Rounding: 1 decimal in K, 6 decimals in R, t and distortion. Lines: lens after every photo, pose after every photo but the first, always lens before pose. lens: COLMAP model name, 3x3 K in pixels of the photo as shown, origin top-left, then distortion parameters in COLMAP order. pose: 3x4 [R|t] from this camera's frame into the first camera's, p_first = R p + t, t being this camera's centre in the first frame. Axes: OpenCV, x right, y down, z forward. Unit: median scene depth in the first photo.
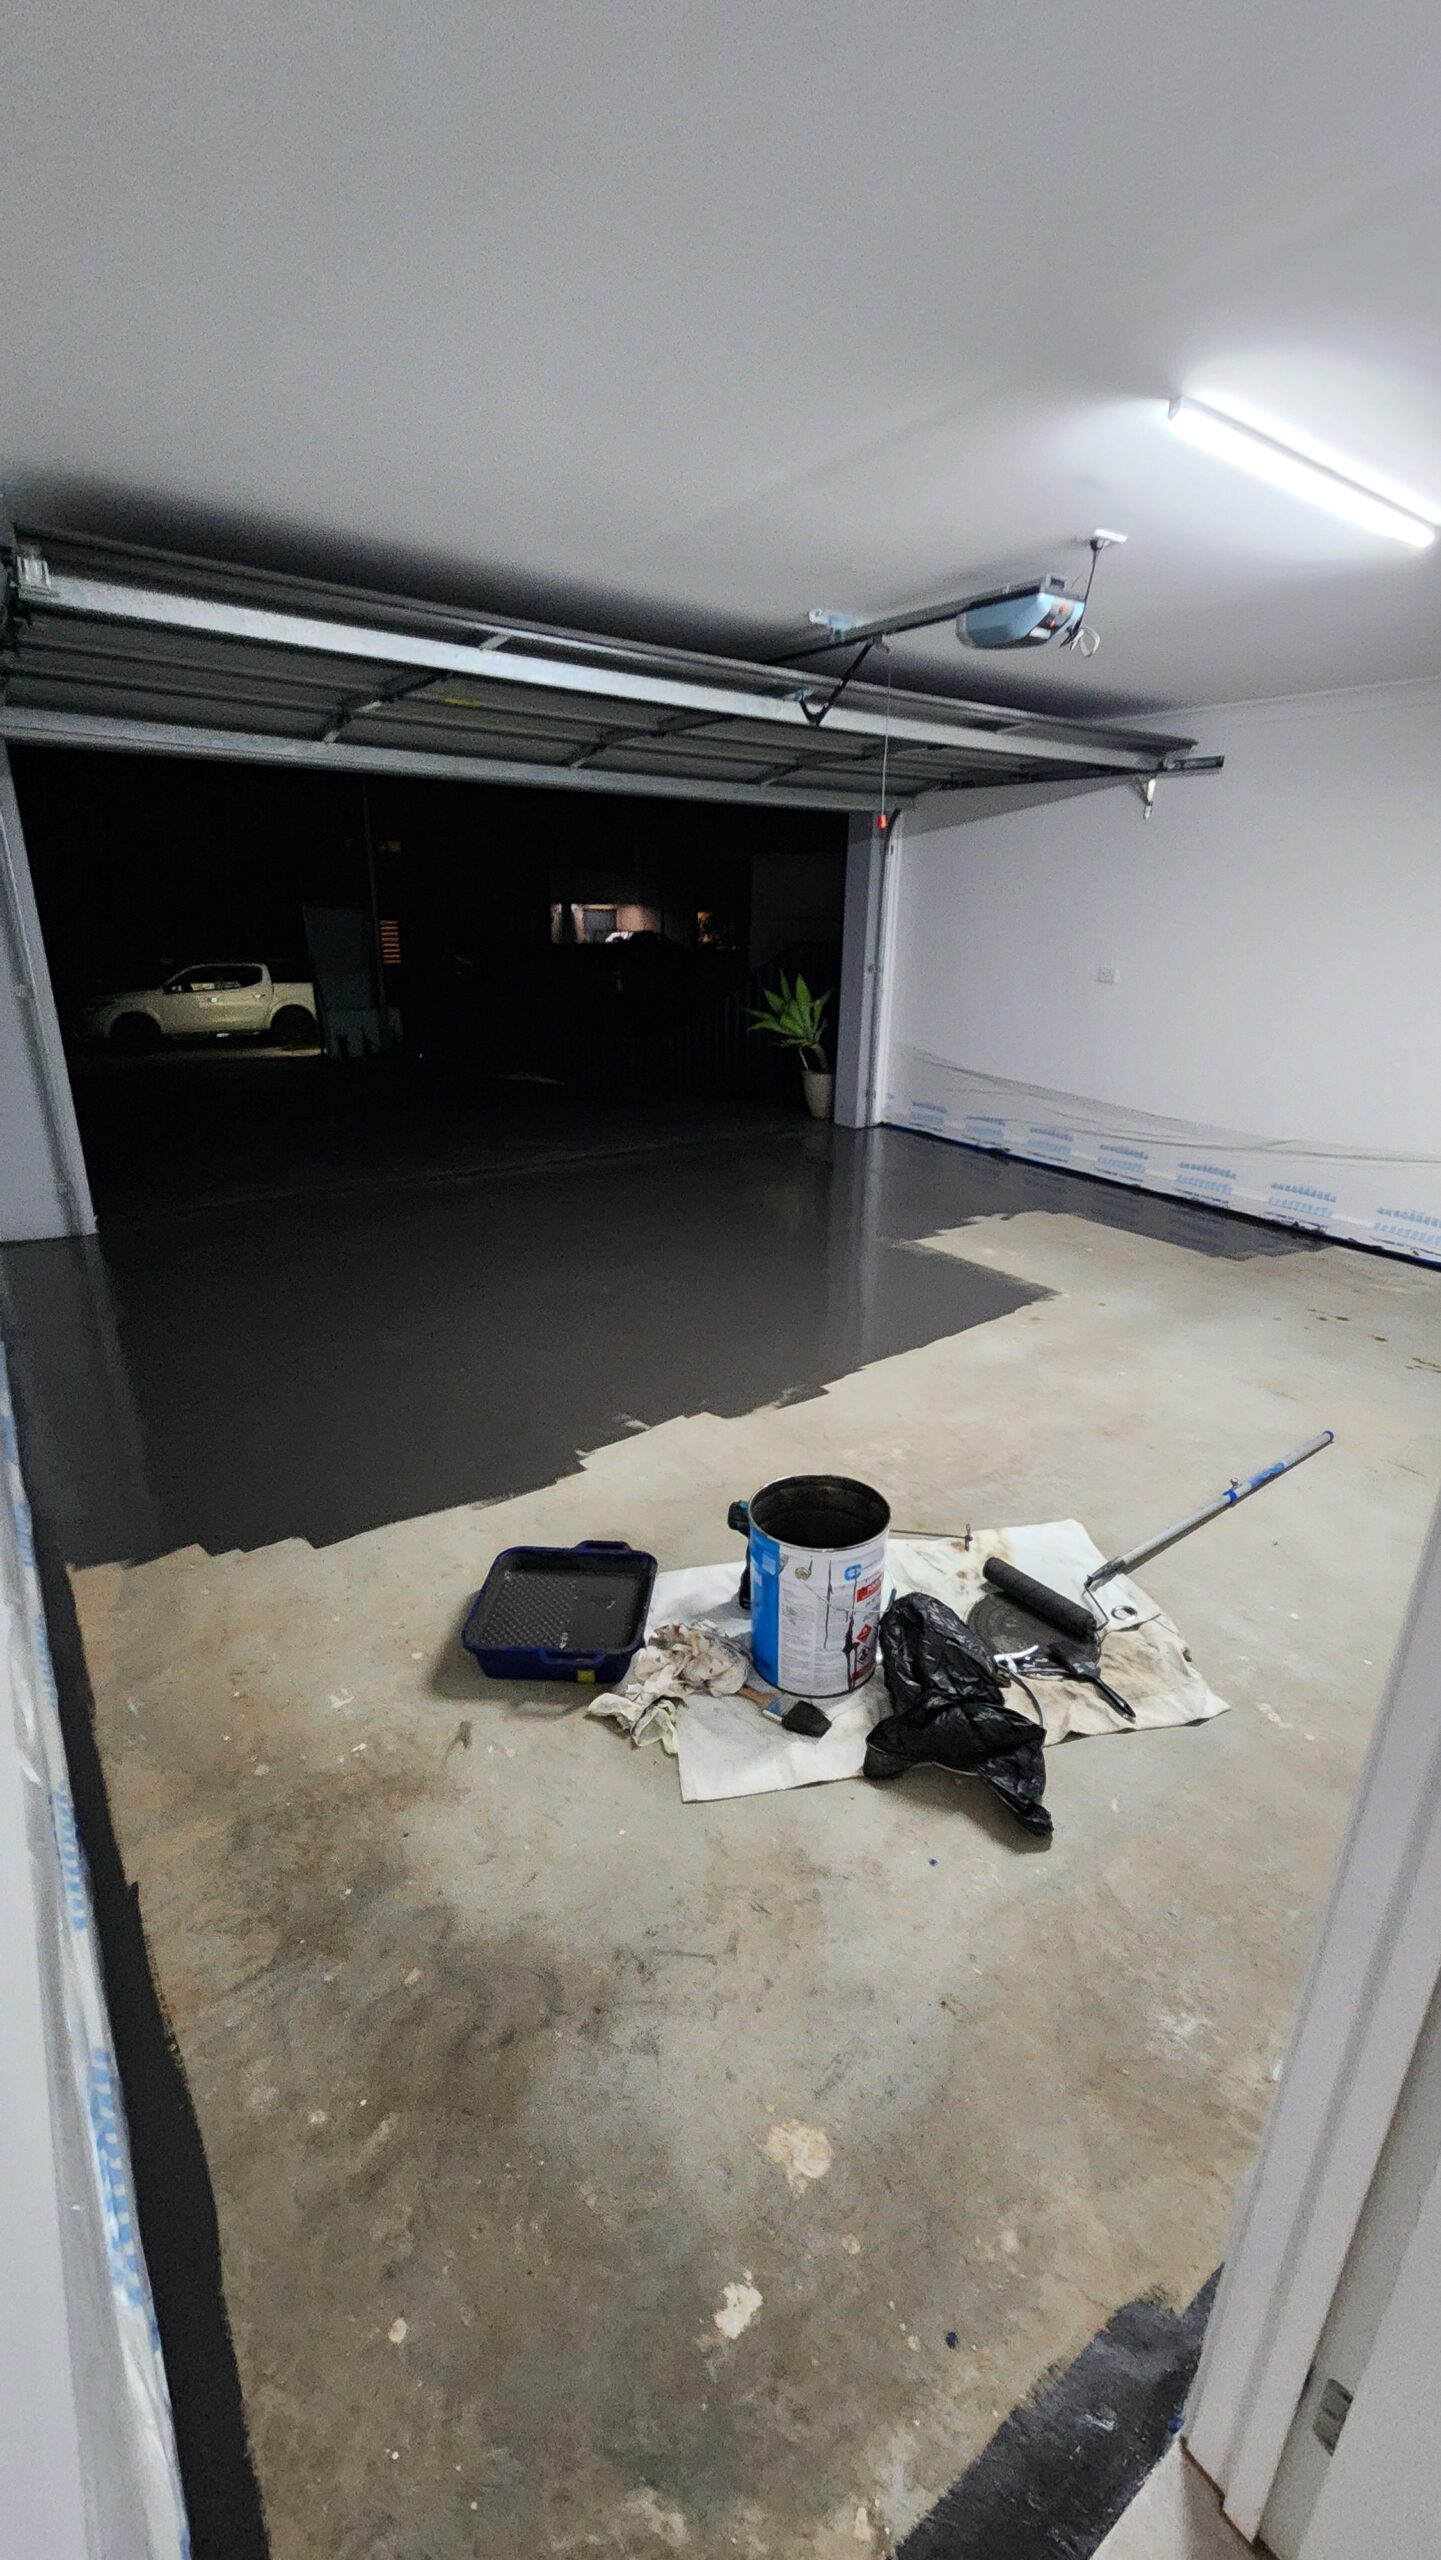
lens RADIAL K [[1039.9, 0, 725.8], [0, 1039.9, 1272.9], [0, 0, 1]] dist [0.000110, 0.000757]
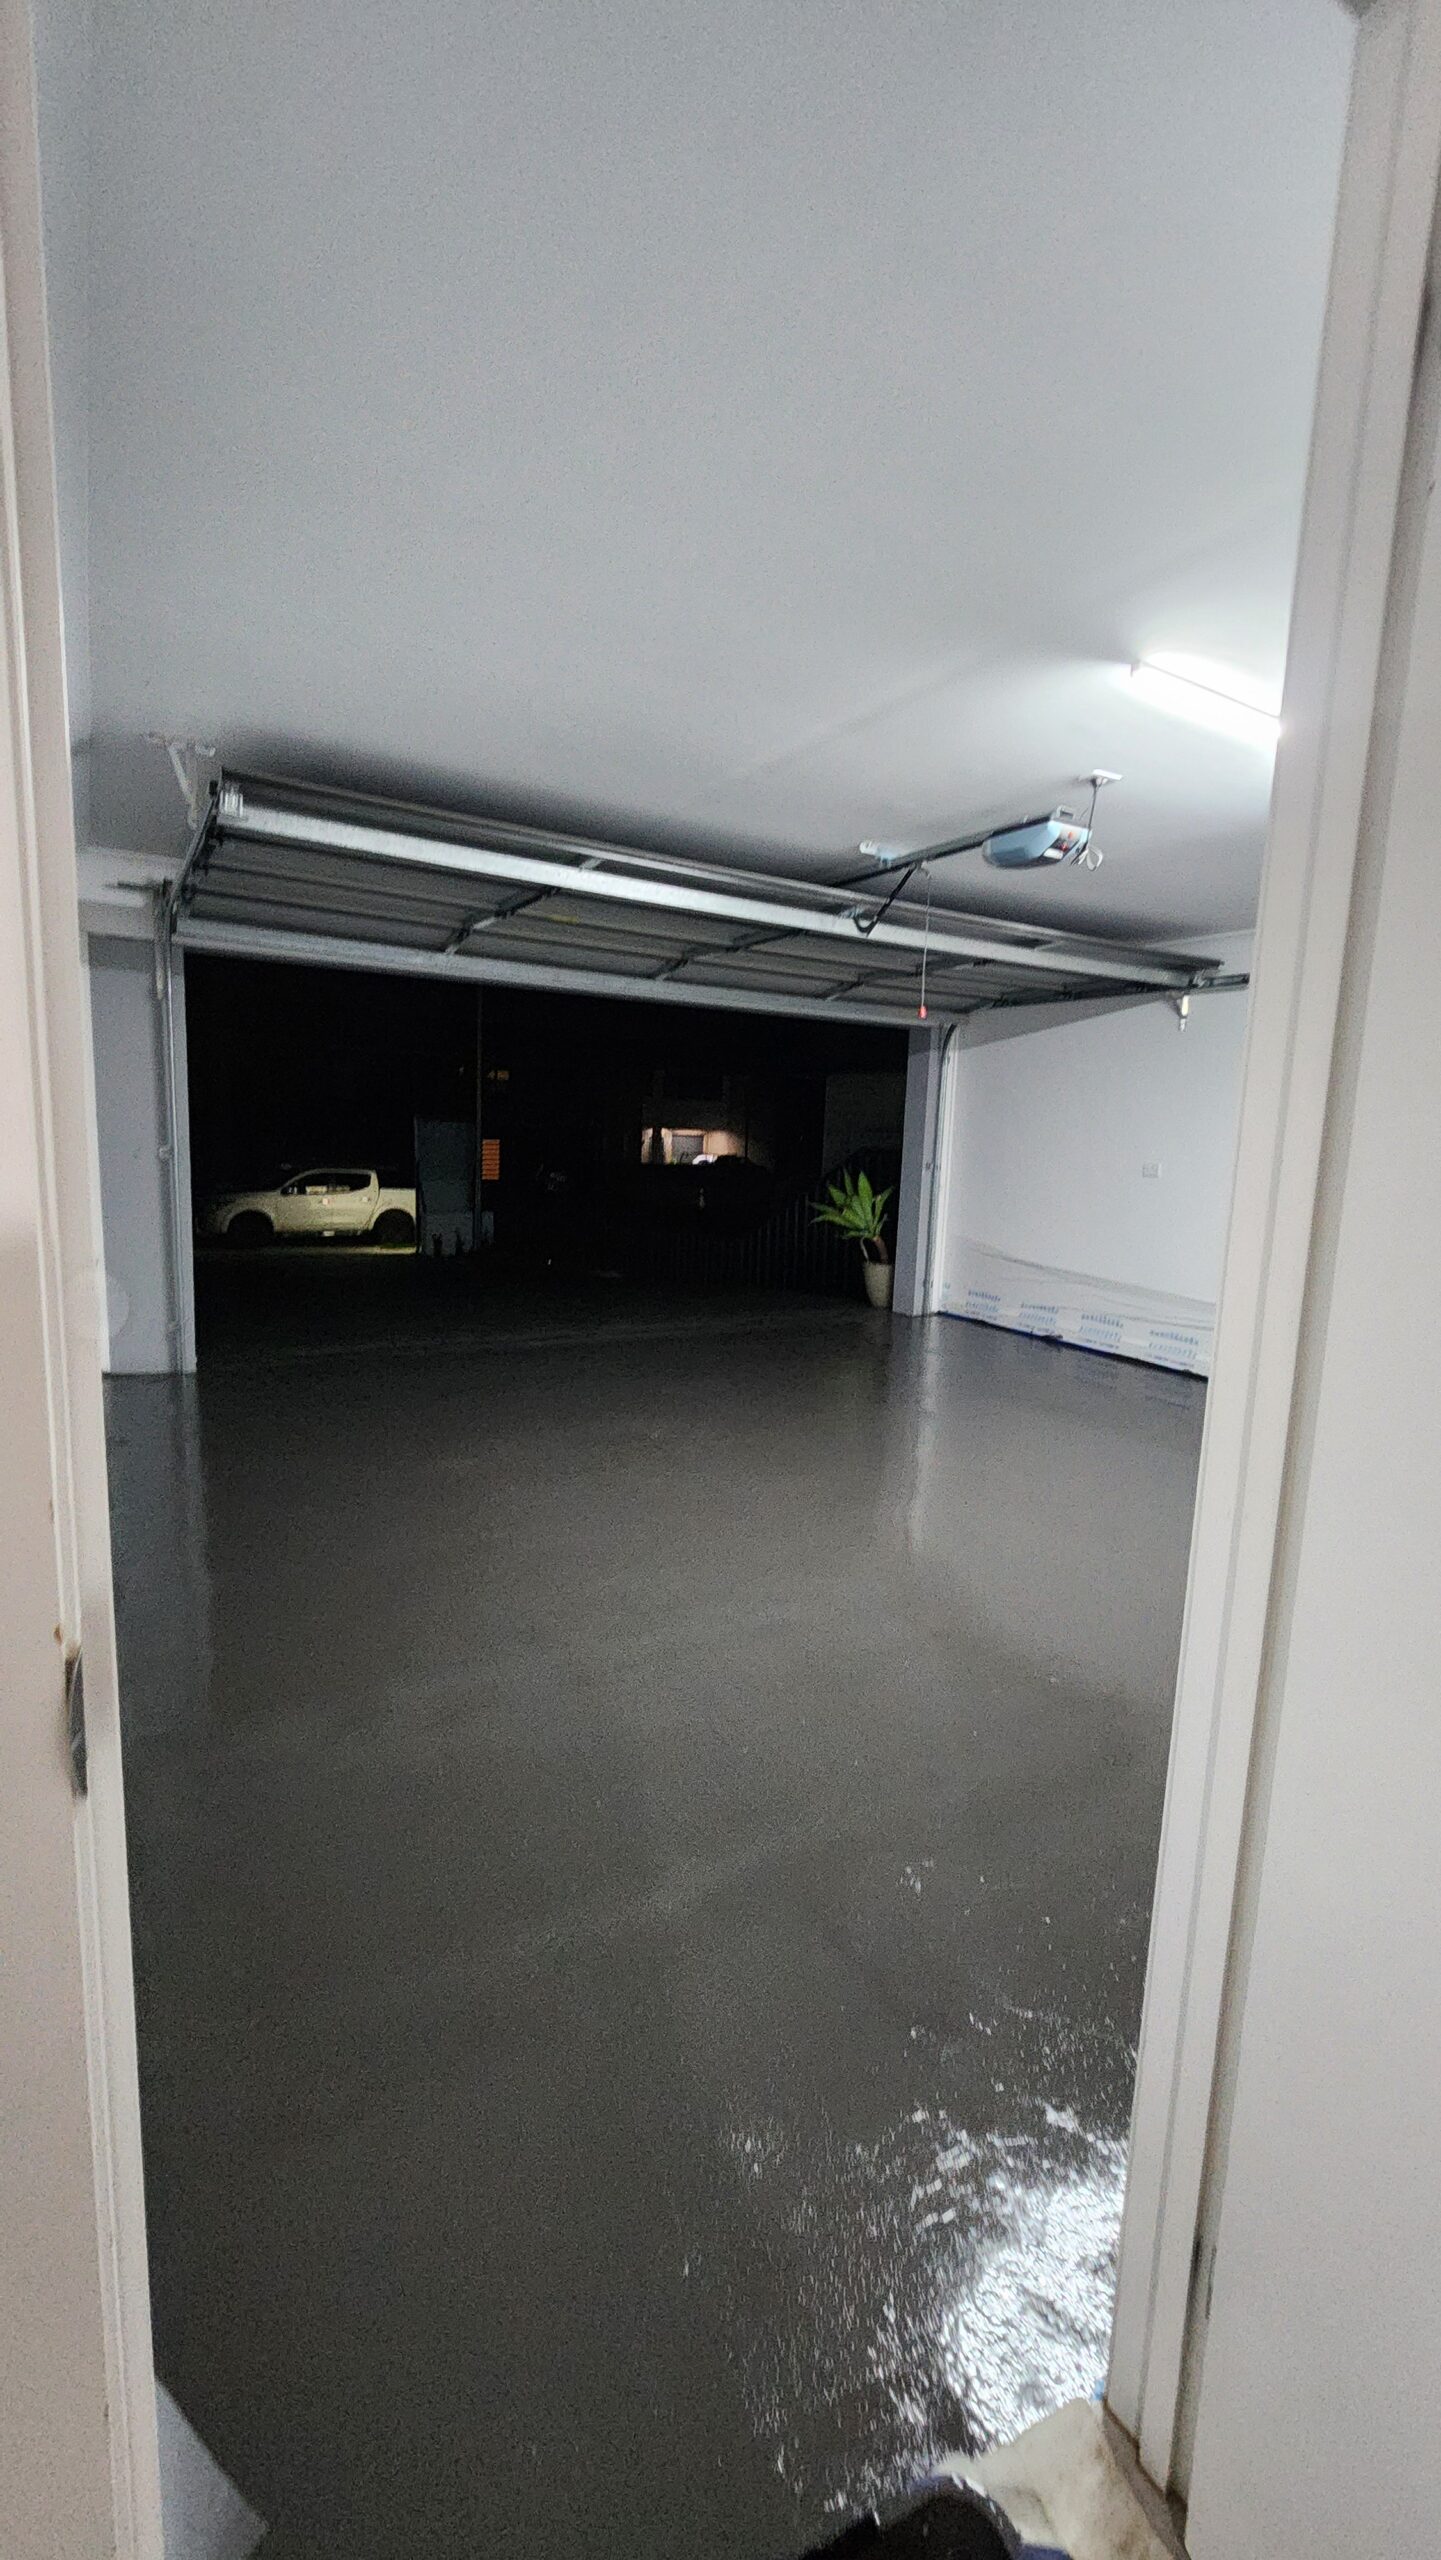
lens RADIAL K [[1039.9, 0, 723.3], [0, 1039.9, 1286.8], [0, 0, 1]] dist [0.000110, 0.000757]
pose [[0.996476, 0.033844, -0.076744, 0.019891], [-0.048013, 0.980402, -0.191065, 0.049220], [0.068774, 0.194077, 0.978573, -0.034447]]
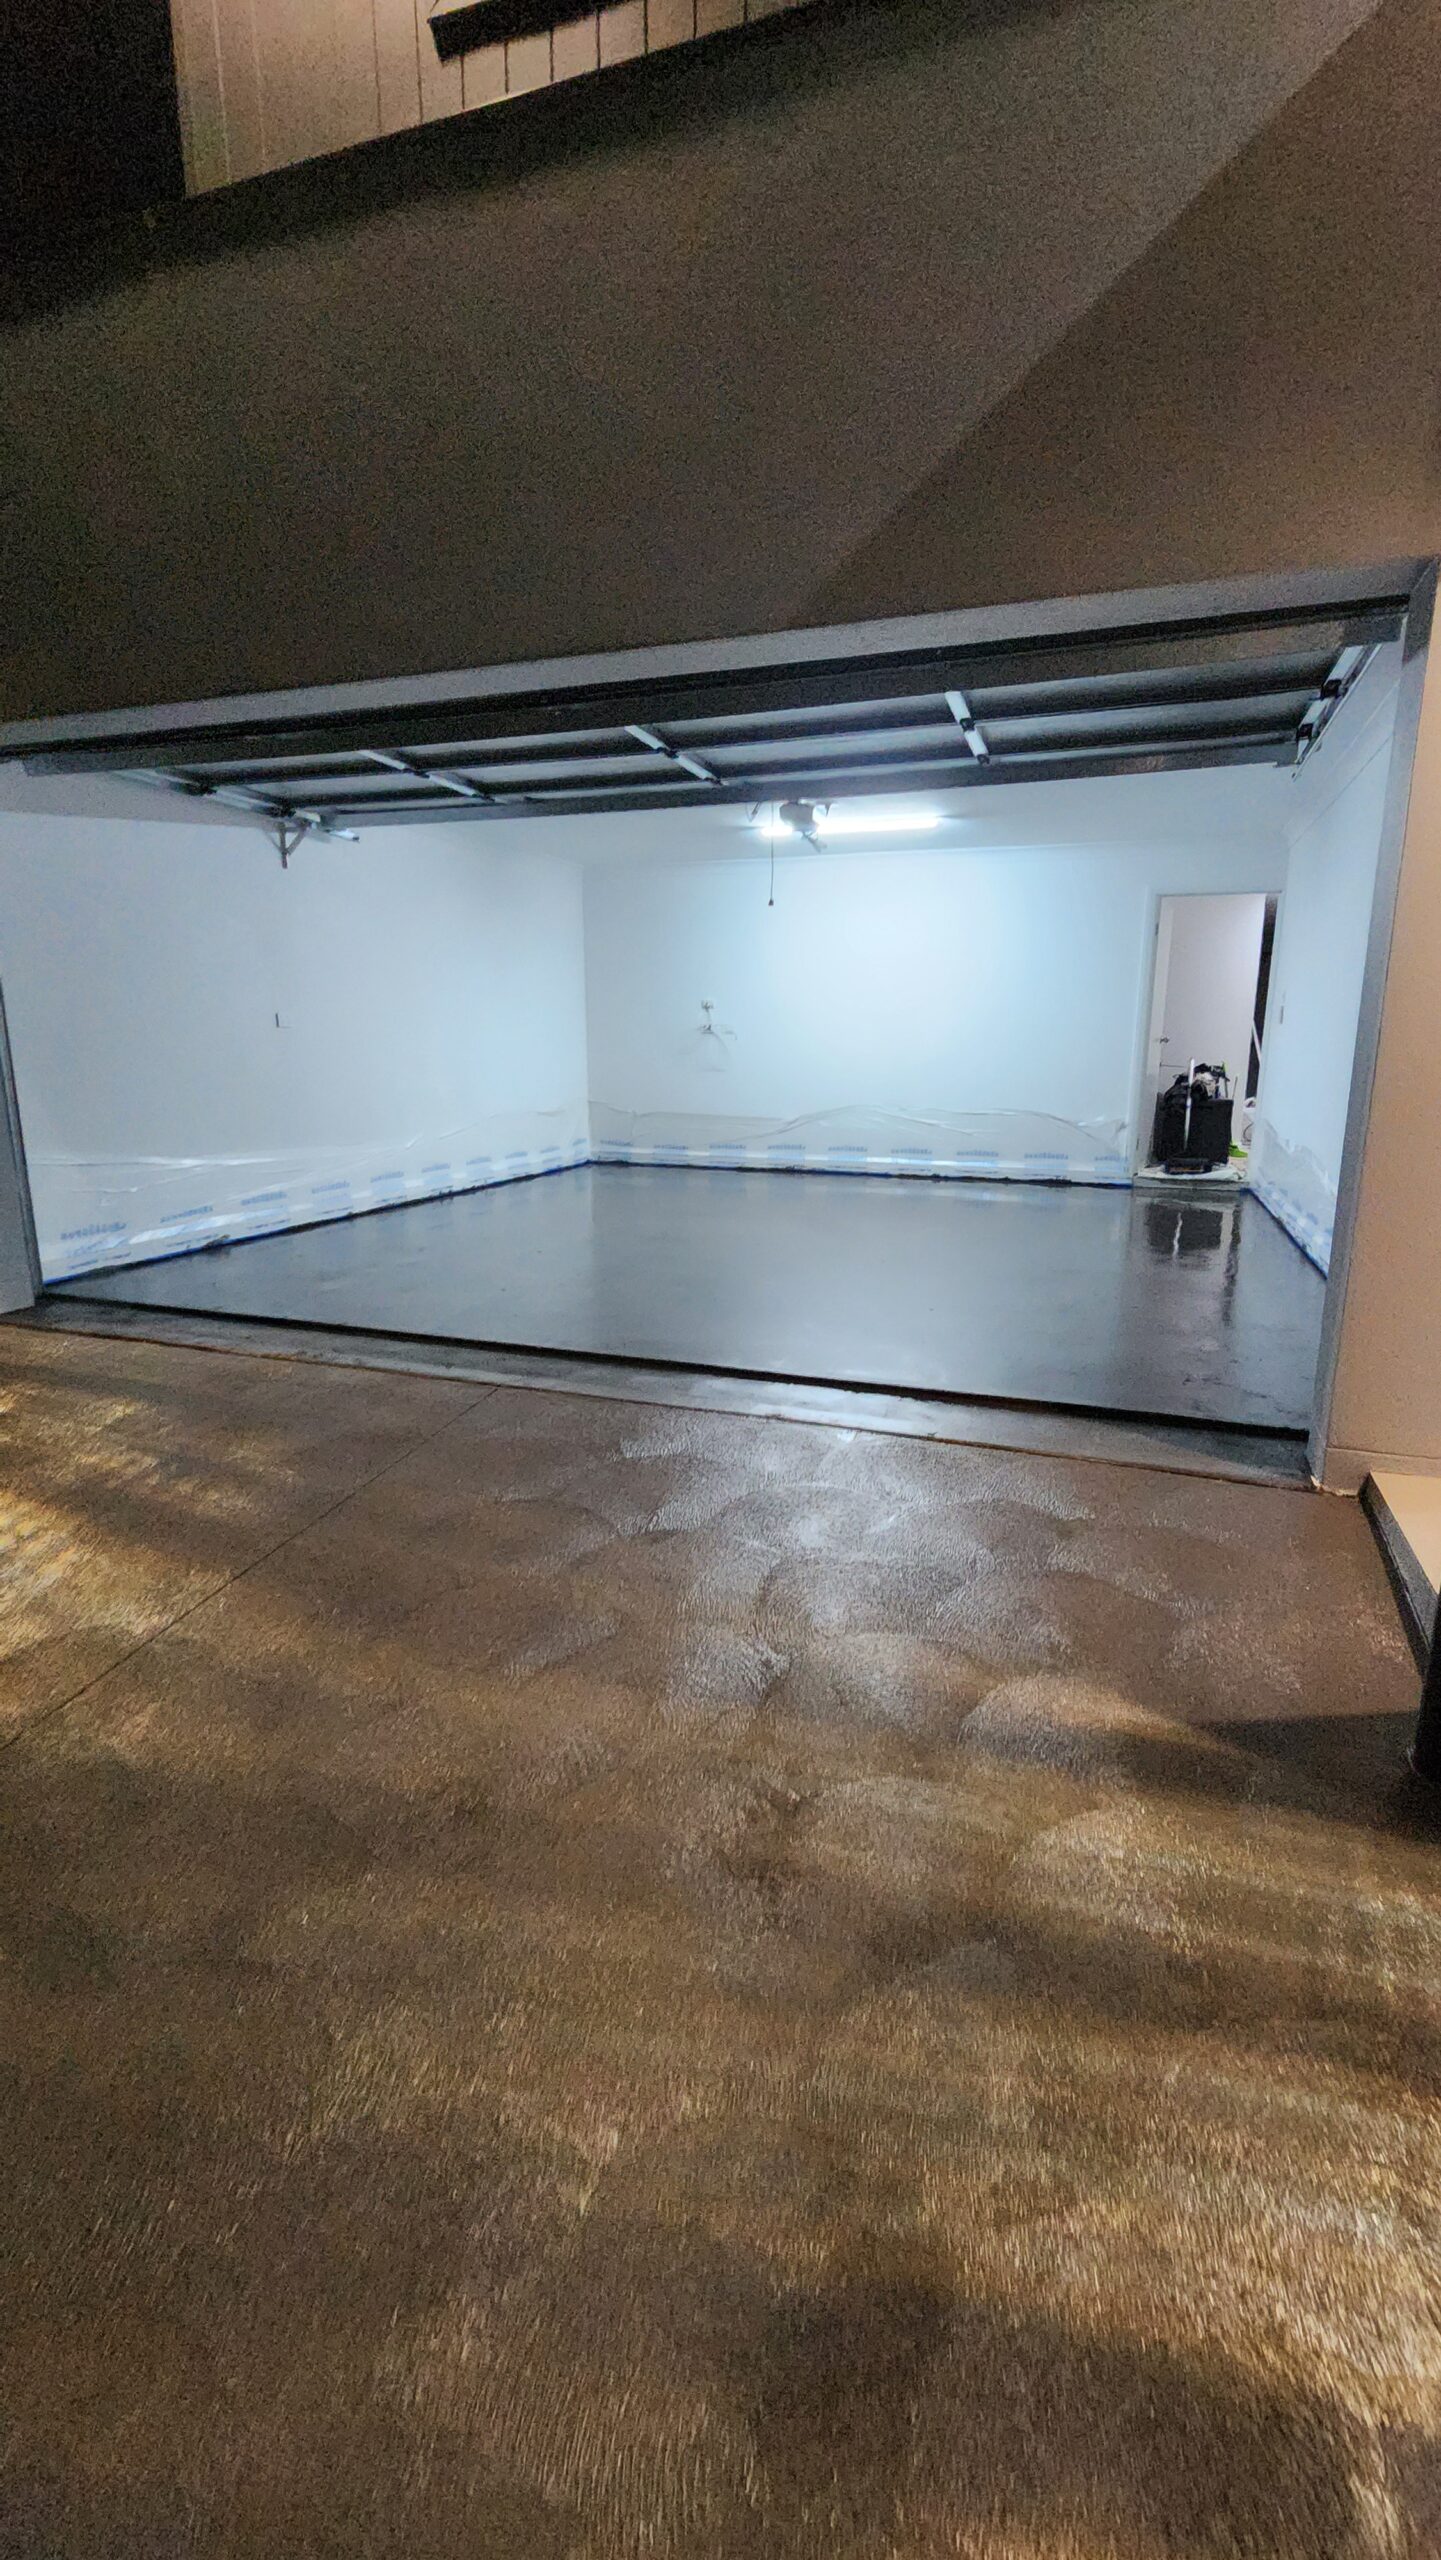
lens RADIAL K [[1039.9, 0, 719.5], [0, 1039.9, 1274.8], [0, 0, 1]] dist [0.000110, 0.000757]
pose [[-0.586097, -0.197363, 0.785836, -0.666833], [0.254428, 0.875990, 0.409765, -0.362604], [-0.769257, 0.440101, -0.463200, 1.204923]]
